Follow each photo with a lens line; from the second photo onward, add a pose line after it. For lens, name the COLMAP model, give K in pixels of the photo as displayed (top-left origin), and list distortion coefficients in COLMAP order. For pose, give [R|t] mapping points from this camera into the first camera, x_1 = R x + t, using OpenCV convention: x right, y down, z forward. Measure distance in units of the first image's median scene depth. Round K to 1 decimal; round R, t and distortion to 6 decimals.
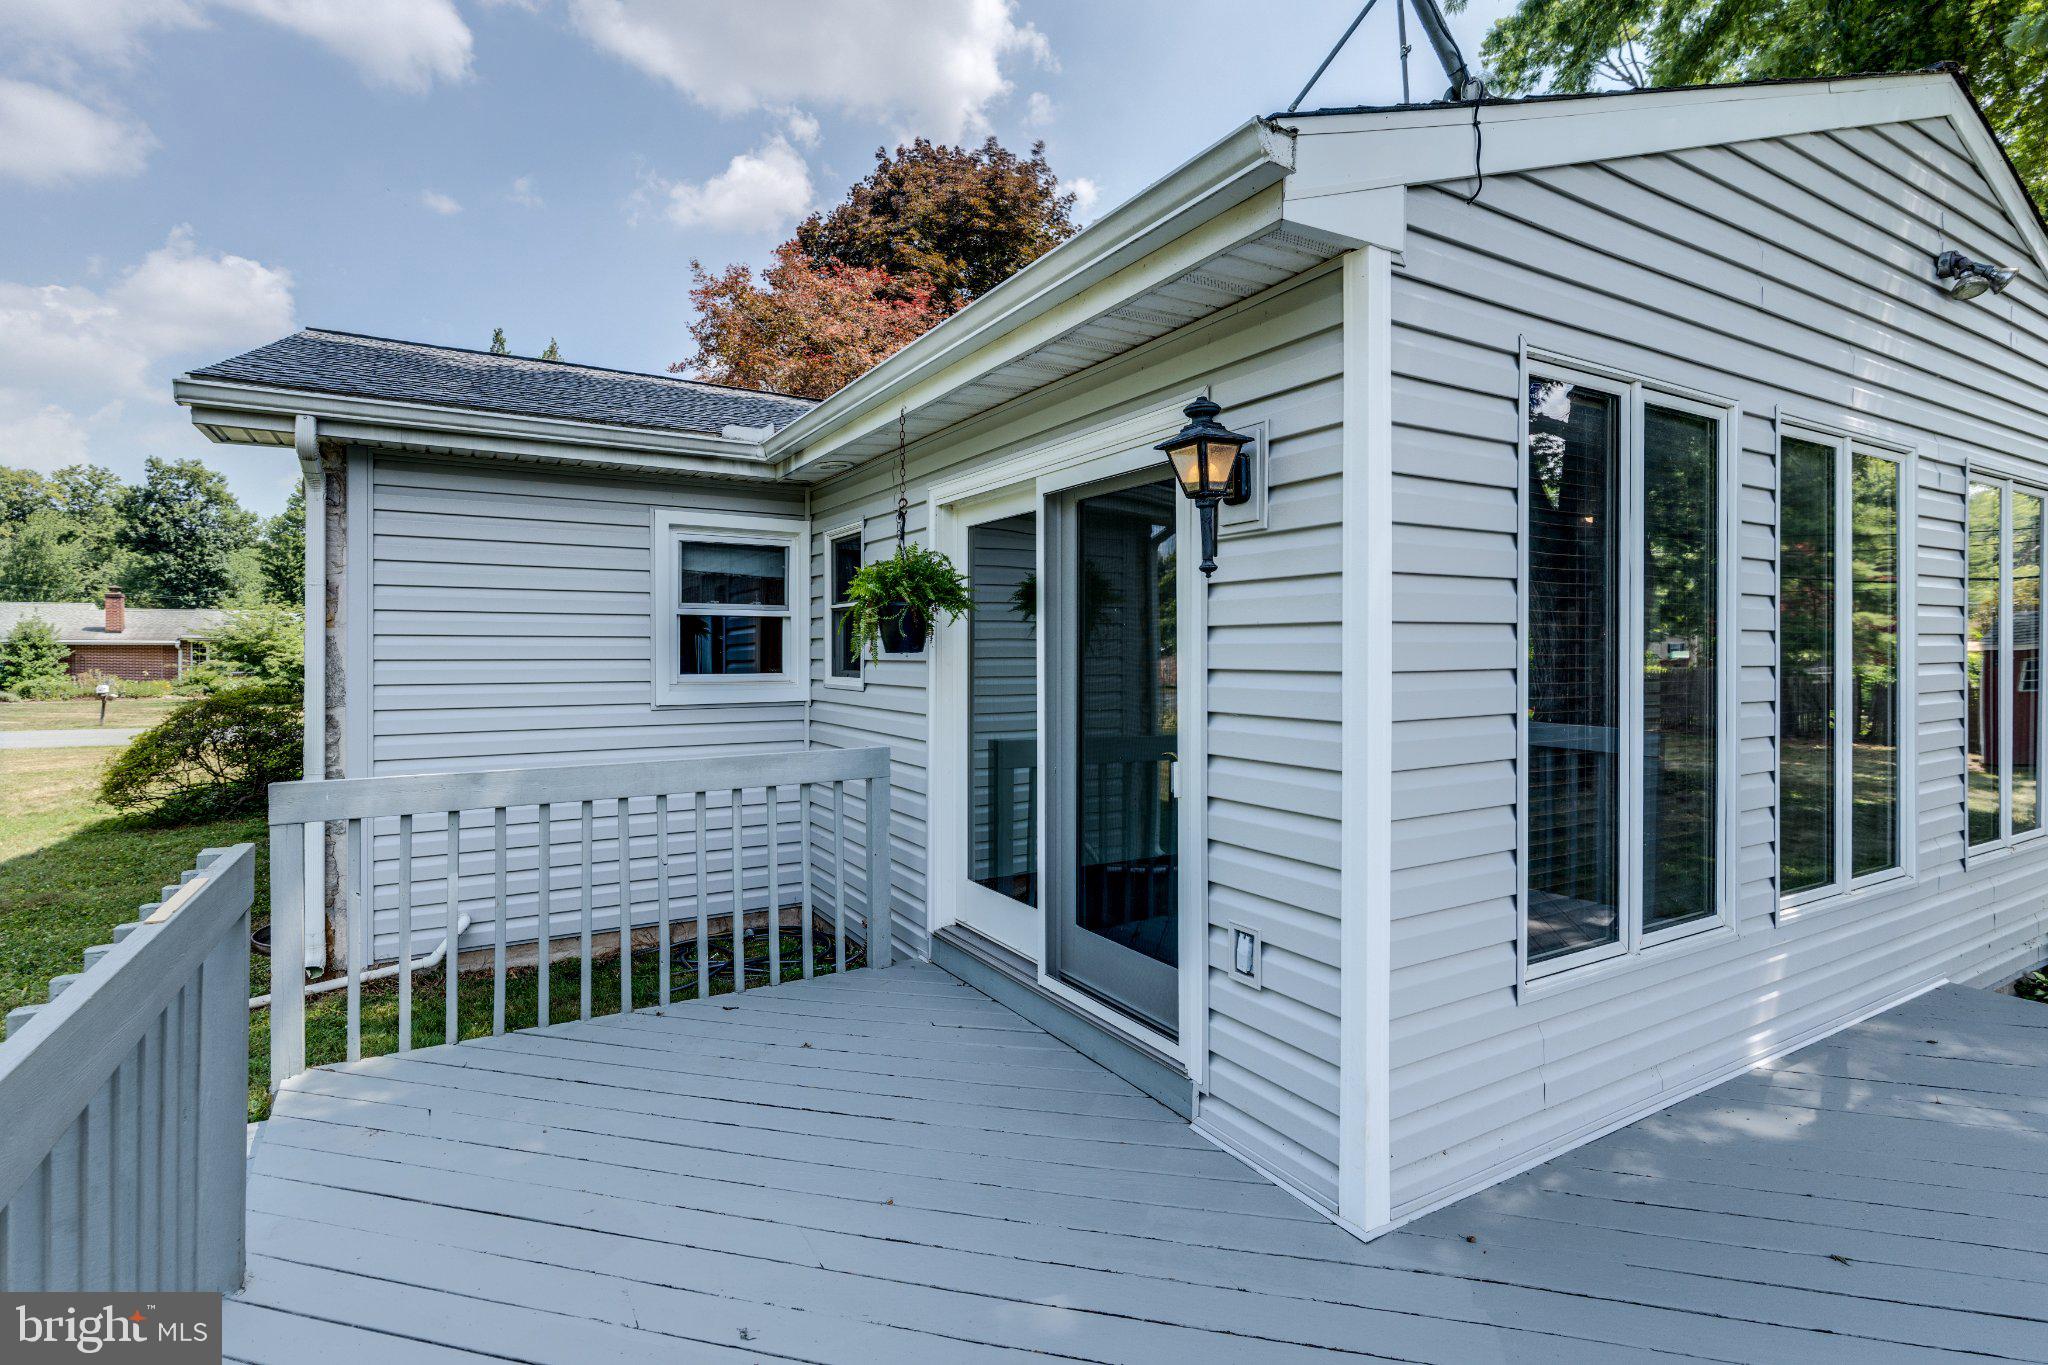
lens RADIAL K [[981.4, 0, 1019.3], [0, 981.4, 641.9], [0, 0, 1]] dist [0.000383, 0.000274]
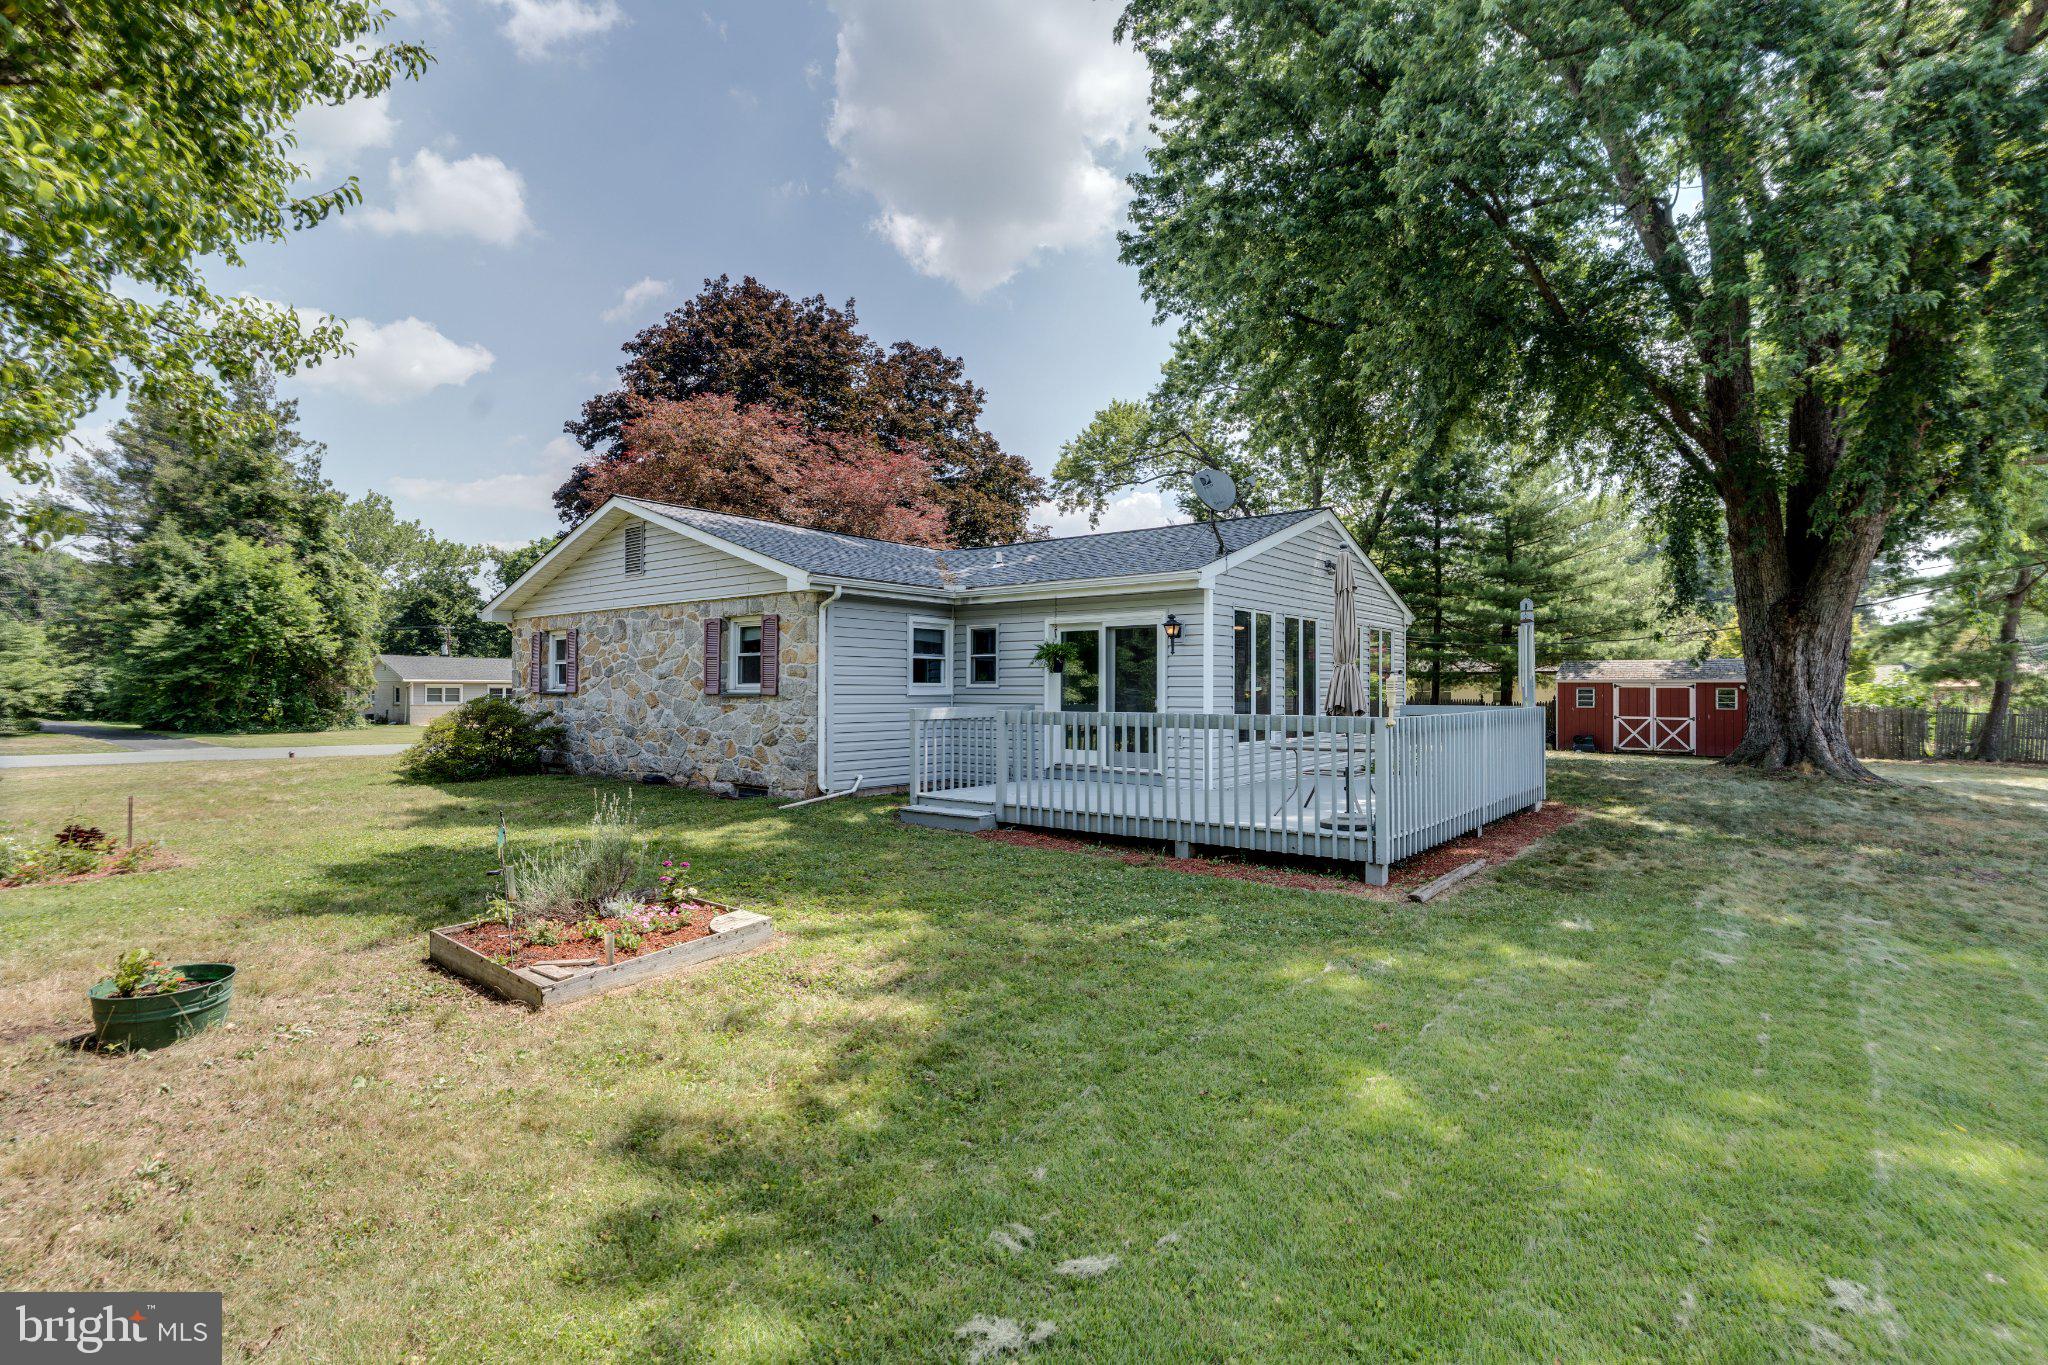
lens RADIAL K [[978.7, 0, 1019.2], [0, 978.7, 680.9], [0, 0, 1]] dist [0.001539, 0.000597]
pose [[0.937704, 0.002881, 0.347424, -0.946426], [-0.004802, 0.999978, 0.004668, 0.015897], [-0.347403, -0.006046, 0.937697, -1.379070]]
